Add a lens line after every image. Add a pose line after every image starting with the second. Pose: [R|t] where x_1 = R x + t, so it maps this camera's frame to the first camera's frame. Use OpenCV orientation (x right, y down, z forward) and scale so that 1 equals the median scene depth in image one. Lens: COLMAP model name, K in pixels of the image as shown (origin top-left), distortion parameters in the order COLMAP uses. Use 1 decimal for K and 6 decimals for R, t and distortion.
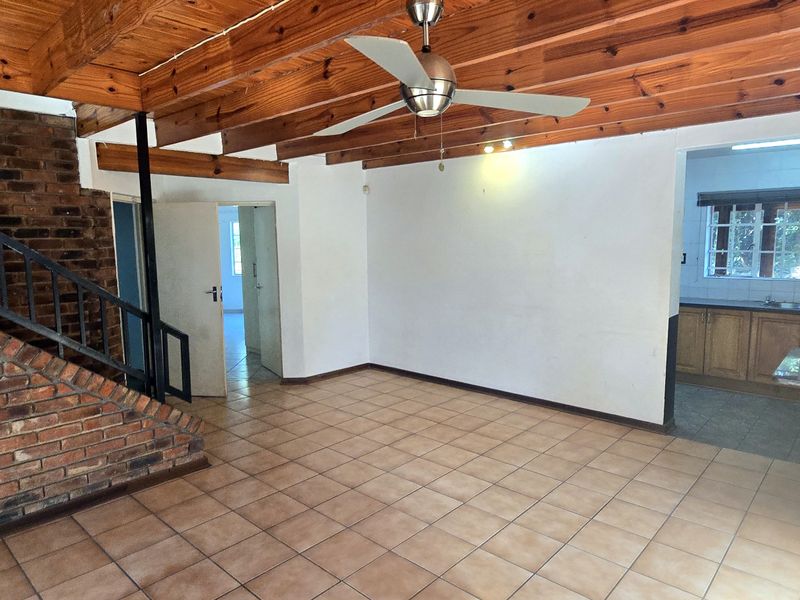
lens RADIAL K [[530.6, 0, 400.5], [0, 530.6, 301.0], [0, 0, 1]] dist [-0.000454, -0.005979]
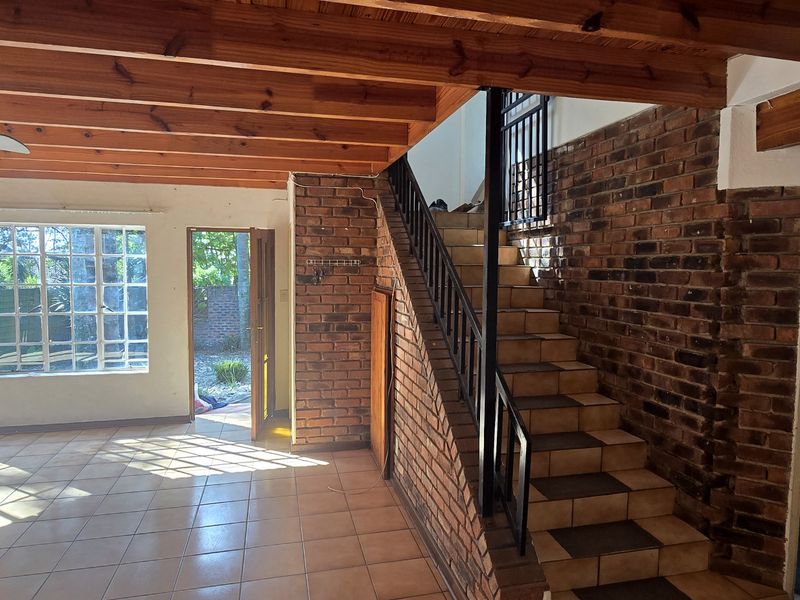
lens RADIAL K [[530.6, 0, 401.9], [0, 530.6, 297.7], [0, 0, 1]] dist [-0.000454, -0.005979]
pose [[-0.562156, 0.057214, -0.825050, 0.133045], [-0.100253, 0.985533, 0.136652, -0.142305], [0.820933, 0.159533, -0.548287, 1.097775]]
